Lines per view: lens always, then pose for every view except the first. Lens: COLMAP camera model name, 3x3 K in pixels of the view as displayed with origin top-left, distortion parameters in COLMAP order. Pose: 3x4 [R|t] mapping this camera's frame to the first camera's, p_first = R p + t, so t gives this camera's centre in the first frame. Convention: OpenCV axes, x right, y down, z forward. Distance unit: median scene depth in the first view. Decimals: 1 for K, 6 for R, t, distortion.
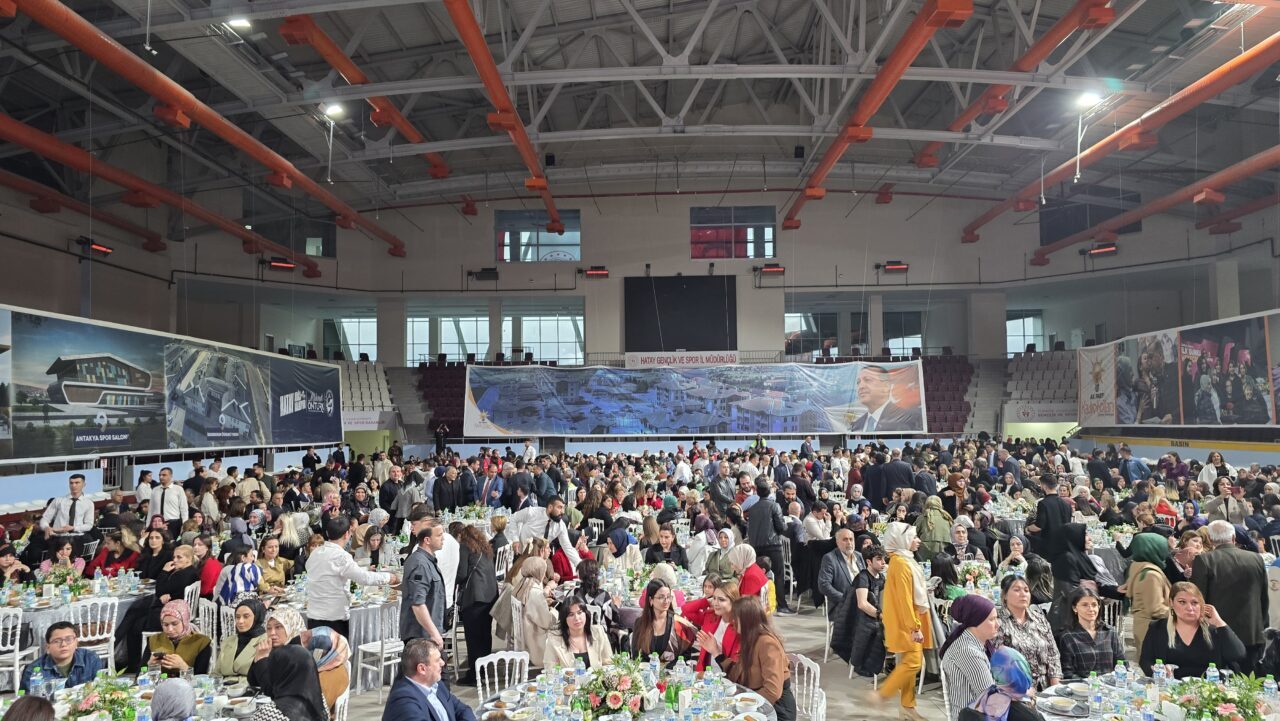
lens RADIAL K [[881.8, 0, 620.2], [0, 881.8, 371.4], [0, 0, 1]] dist [0.072290, -0.069078]
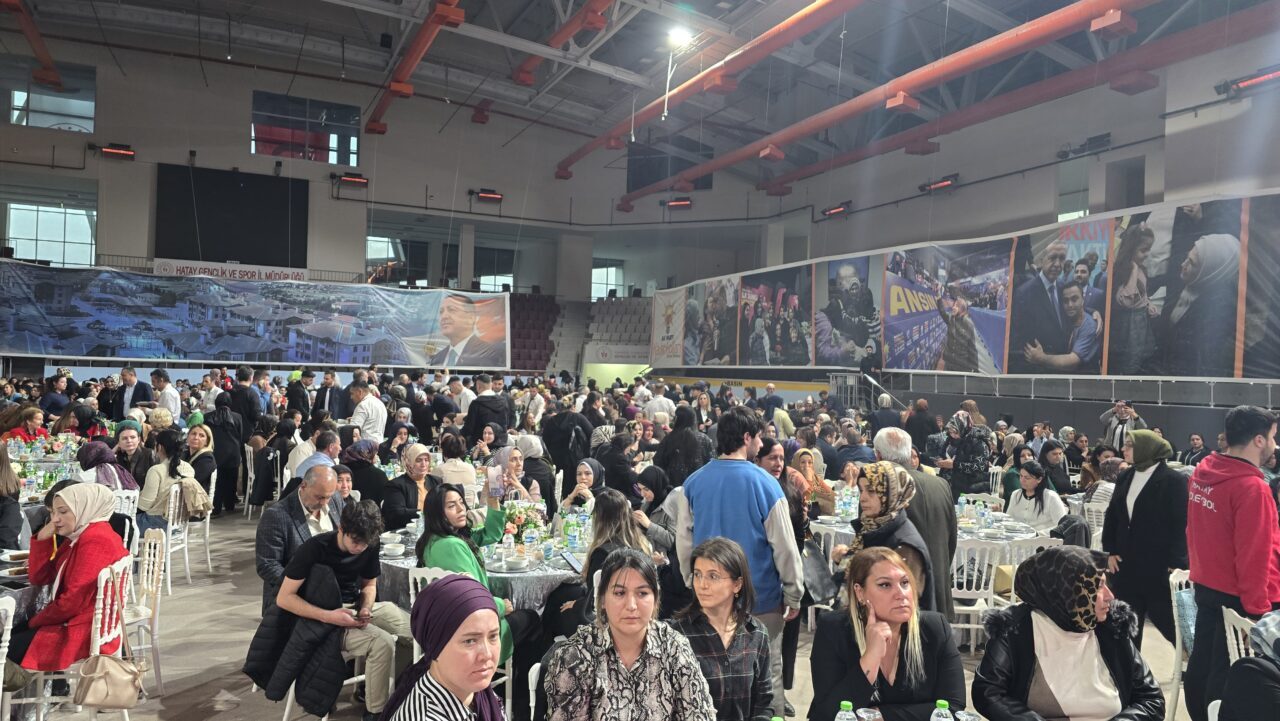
lens RADIAL K [[871.0, 0, 640.0], [0, 871.0, 360.5], [0, 0, 1]] dist [0.067707, -0.065529]
pose [[0.891253, 0.042049, 0.451553, 0.047127], [-0.062859, 0.997535, 0.031178, 0.021346], [-0.449129, -0.056172, 0.891699, 0.105264]]
